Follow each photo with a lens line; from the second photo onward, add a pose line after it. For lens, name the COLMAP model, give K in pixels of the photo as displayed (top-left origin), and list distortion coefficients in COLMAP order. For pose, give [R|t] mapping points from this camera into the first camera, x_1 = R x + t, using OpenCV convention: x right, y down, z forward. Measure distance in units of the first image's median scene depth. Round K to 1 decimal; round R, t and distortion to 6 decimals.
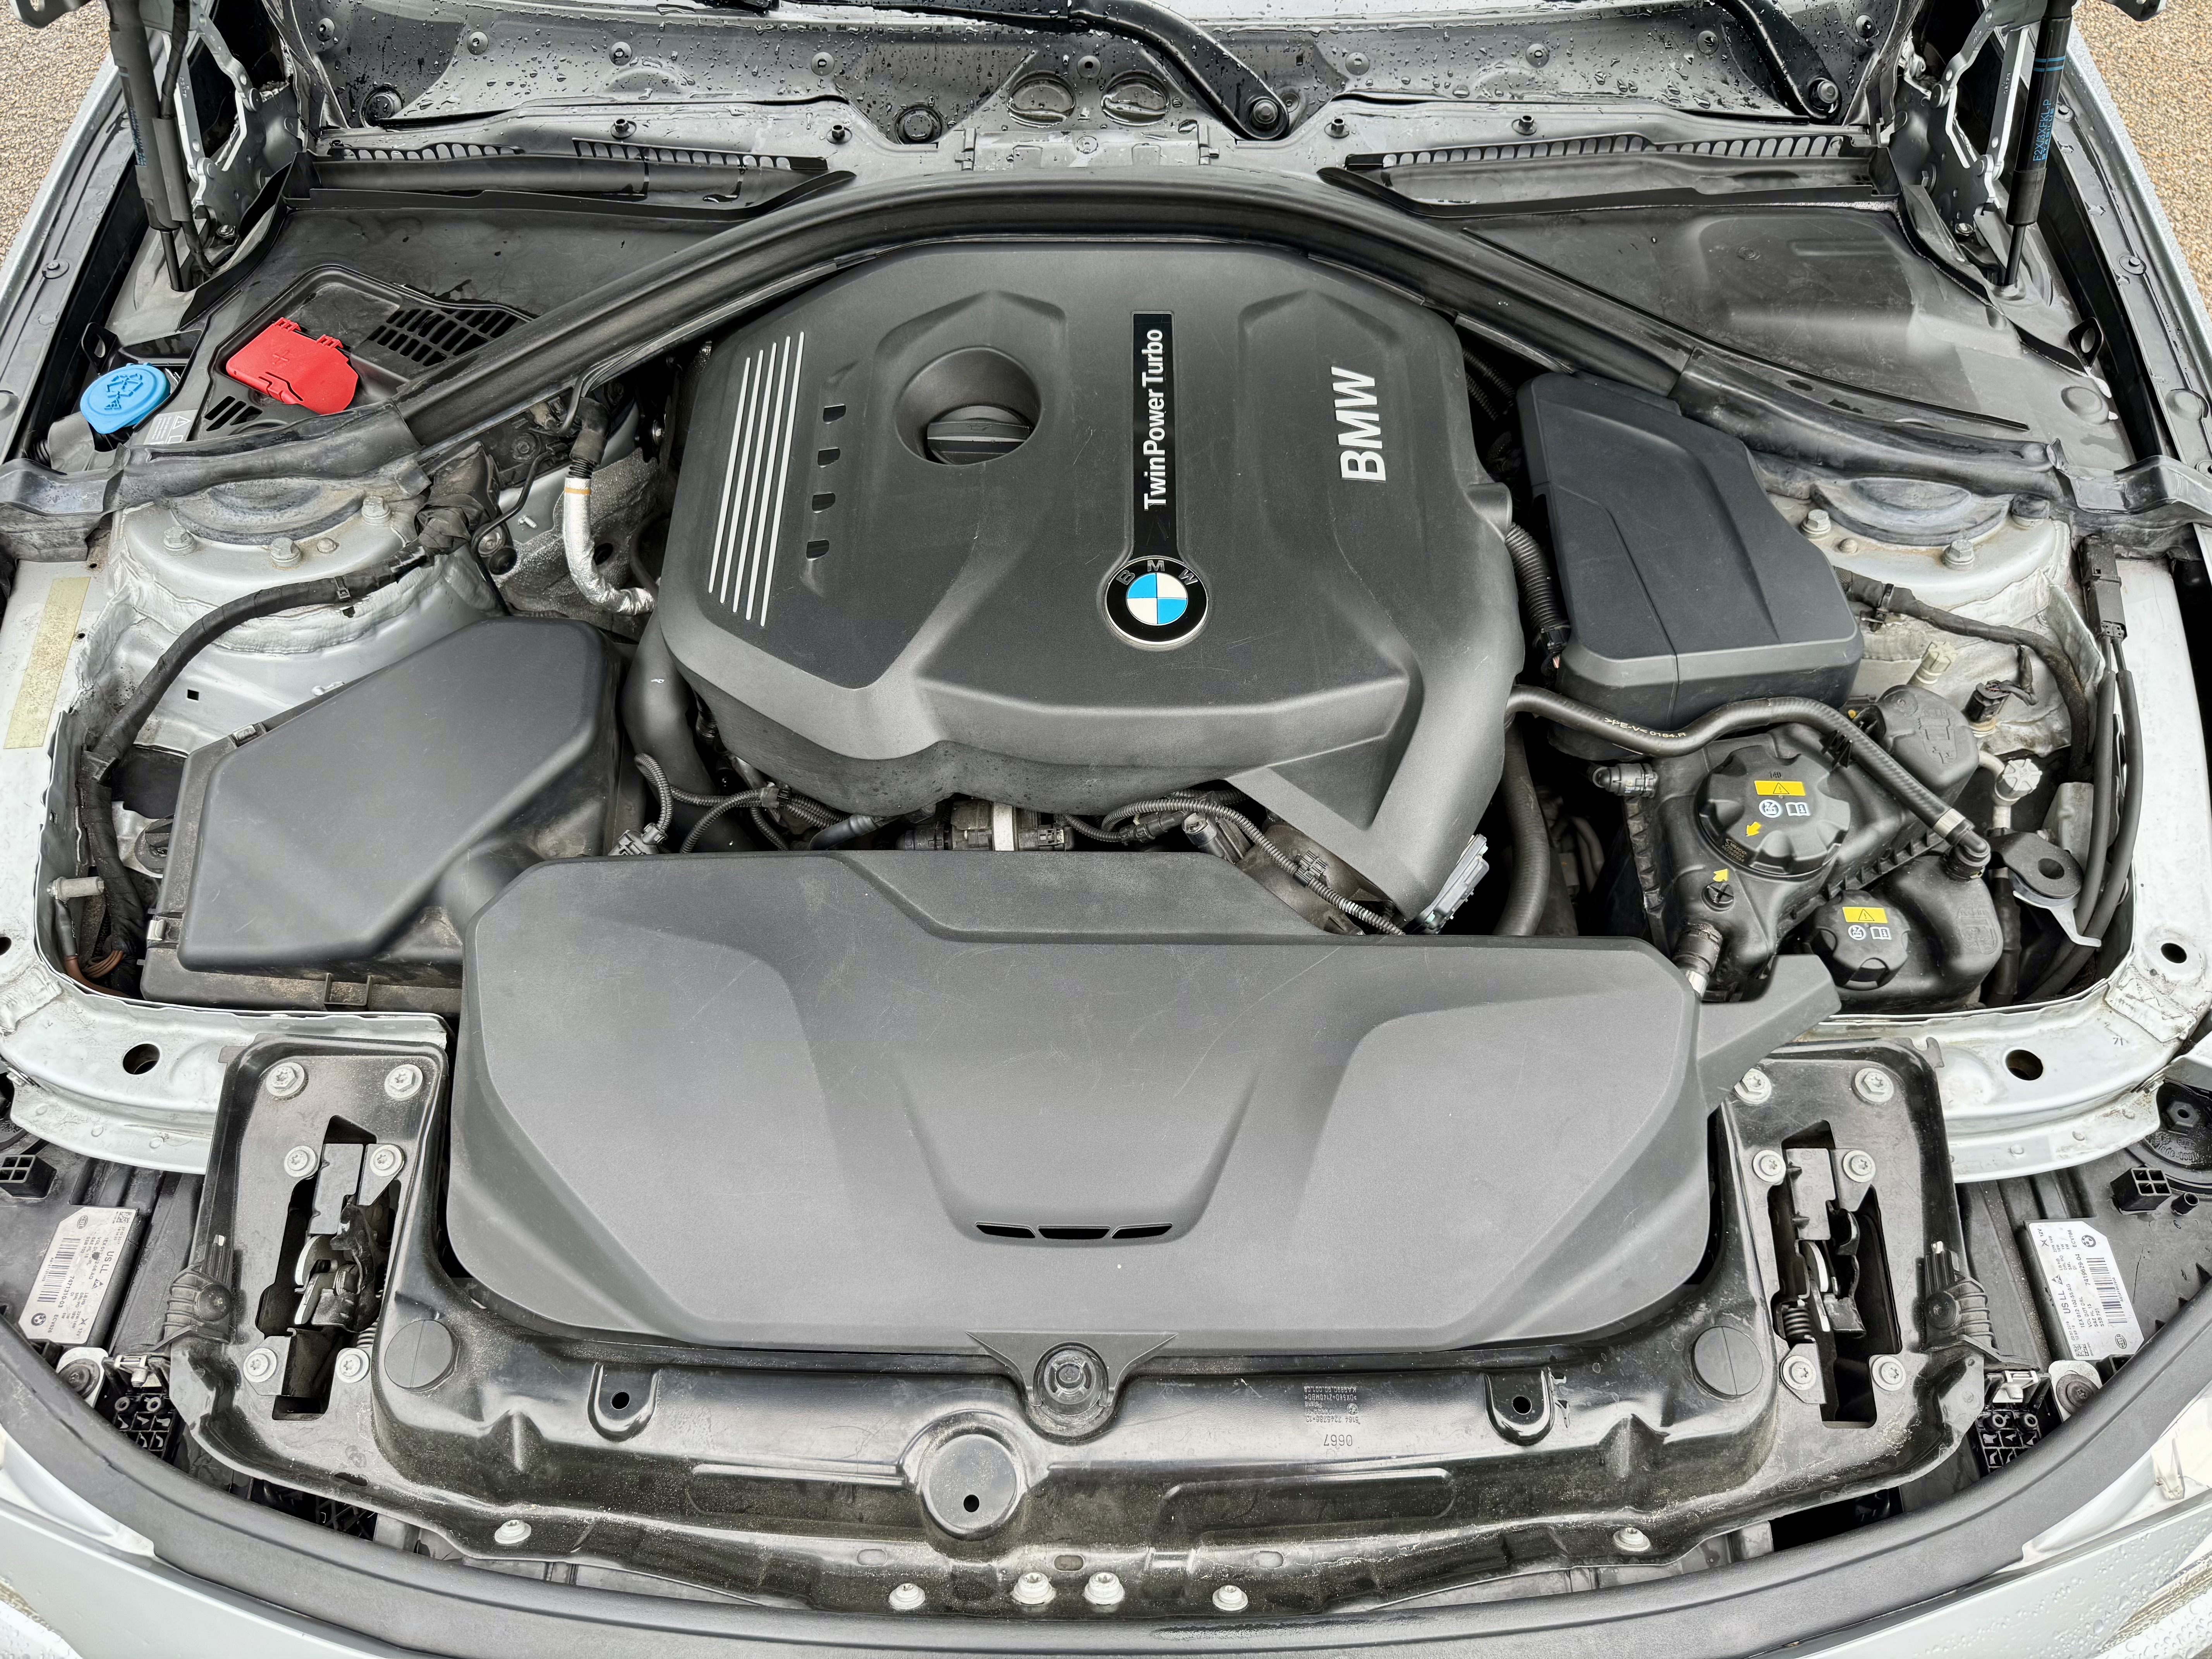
lens RADIAL K [[1560.8, 0, 1106.0], [0, 1560.8, 829.5], [0, 0, 1]] dist [0.002208, -0.030585]
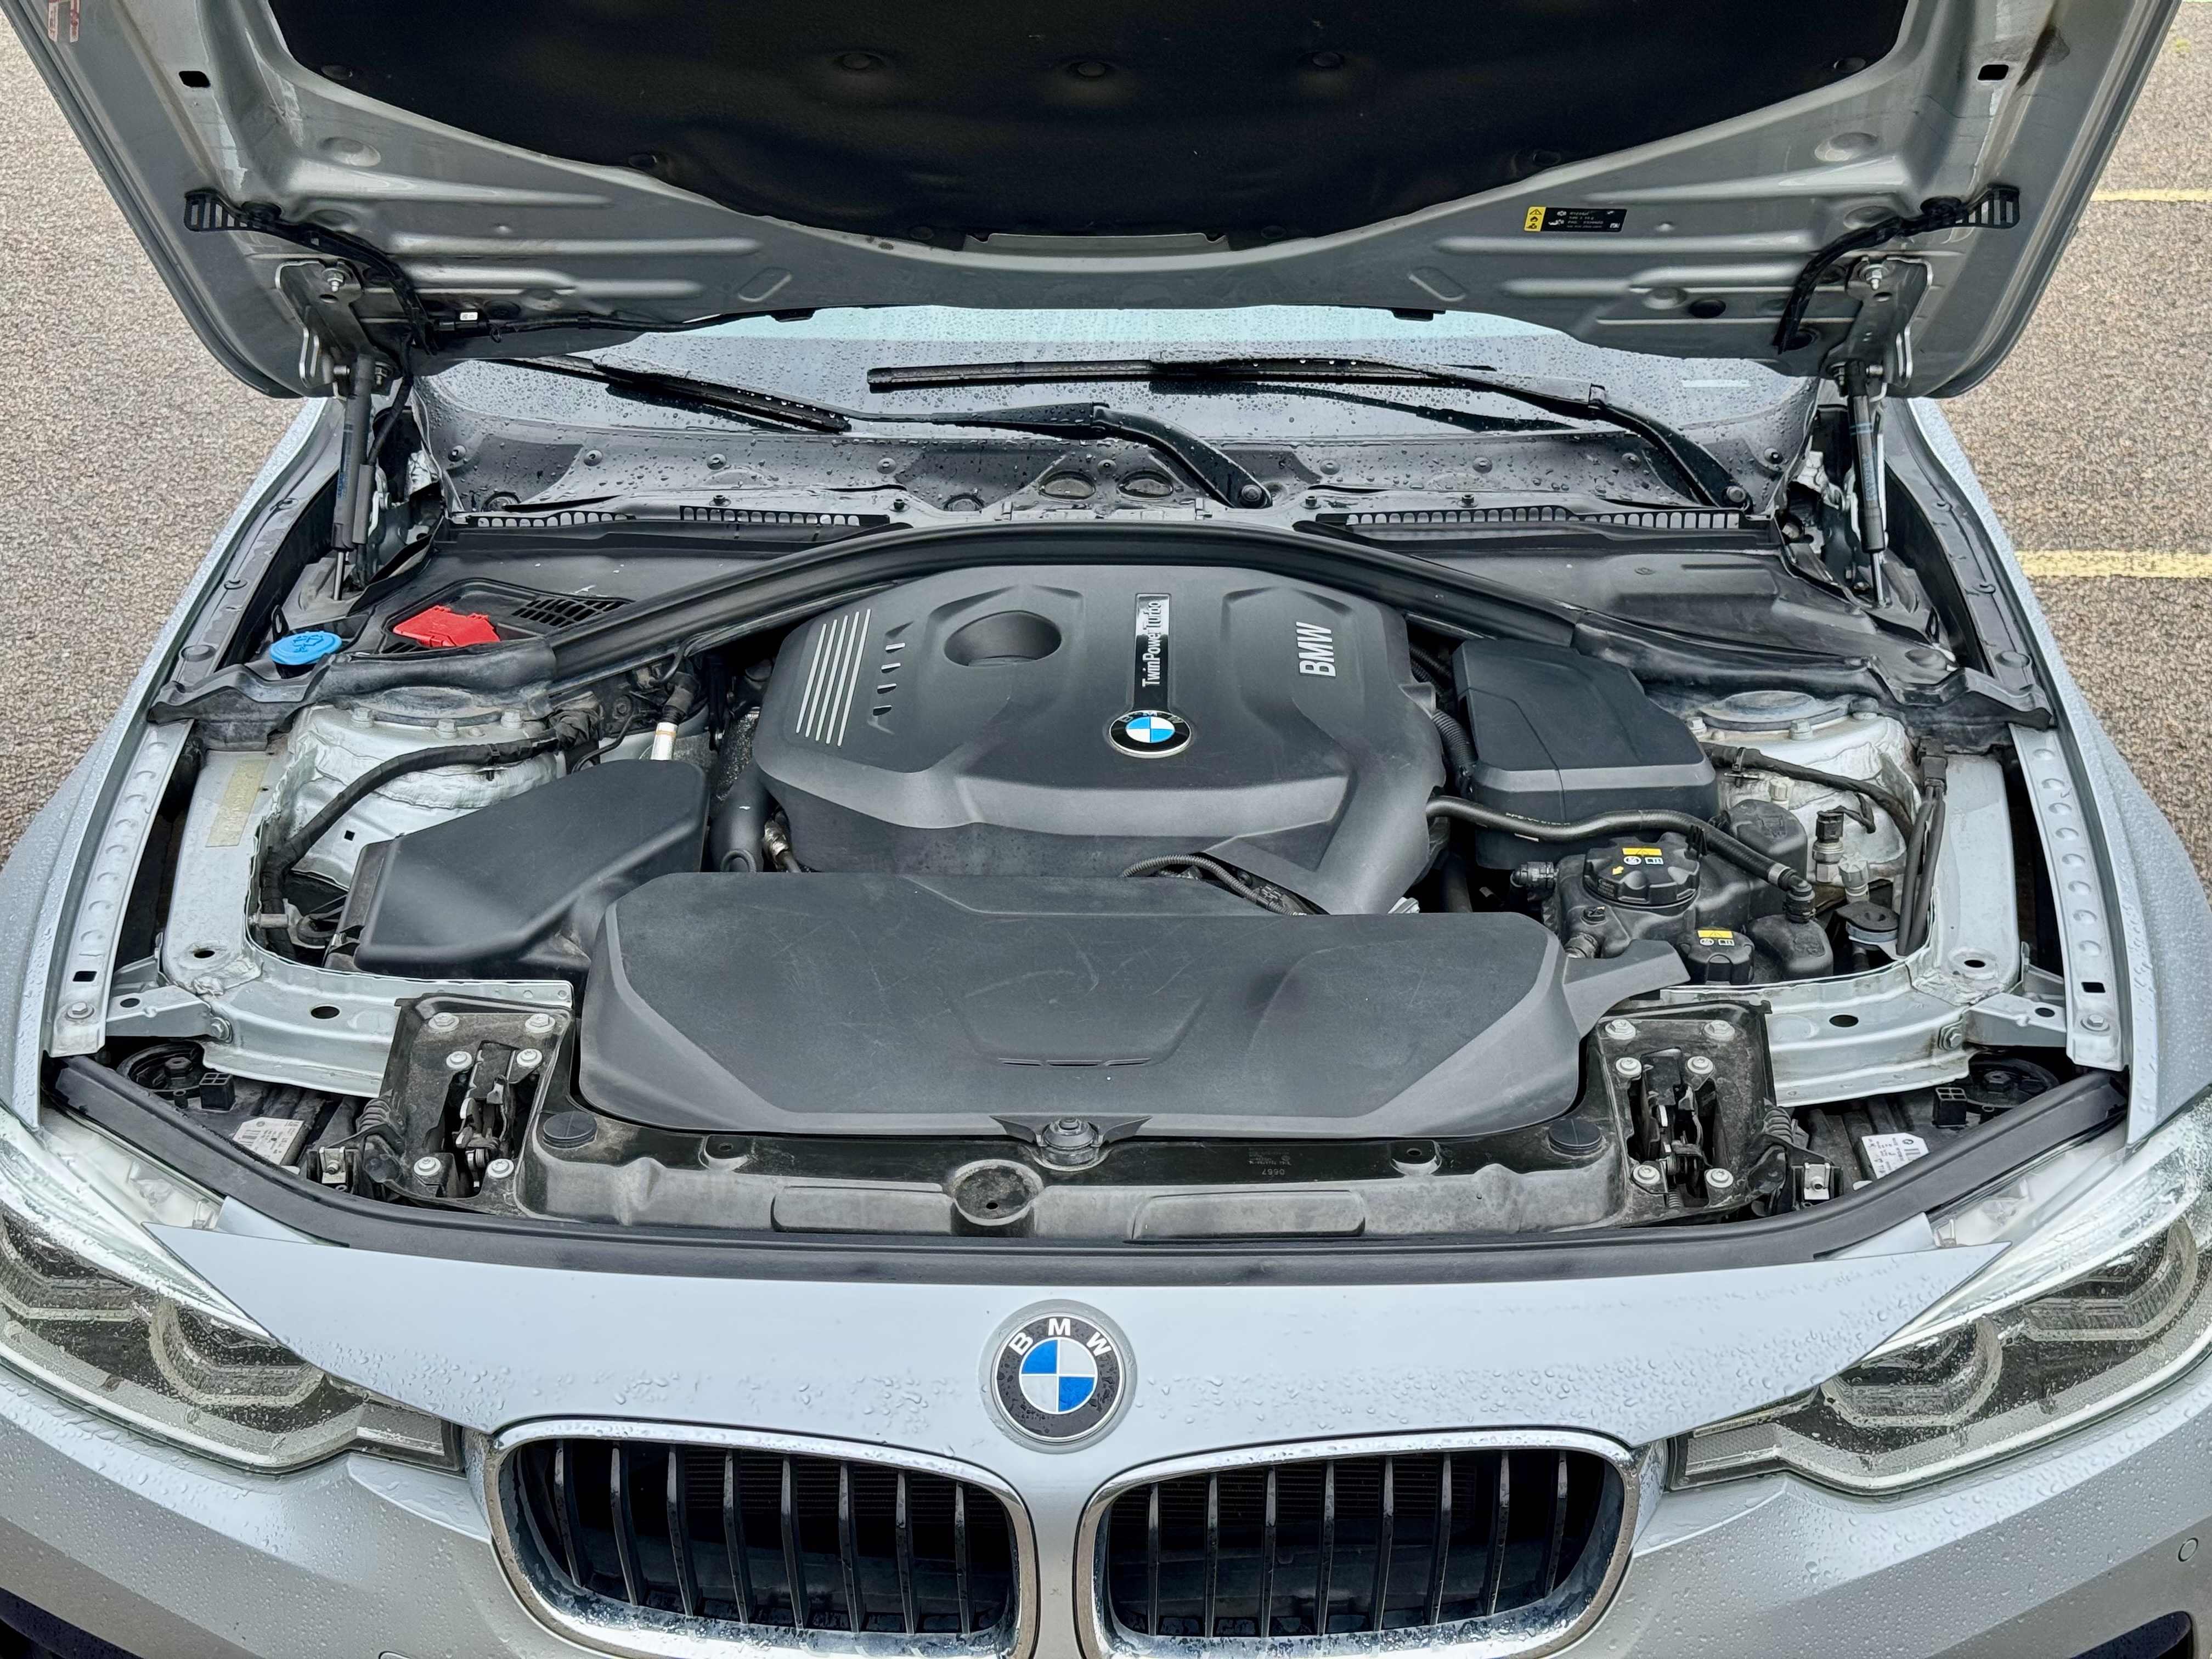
lens RADIAL K [[3087.4, 0, 1106.0], [0, 3087.4, 829.5], [0, 0, 1]] dist [0.038295, 0.077422]
pose [[0.999762, 0.008052, -0.020263, 0.044481], [-0.017351, 0.856593, -0.515701, 1.128414], [0.013204, 0.515930, 0.856529, -1.036962]]
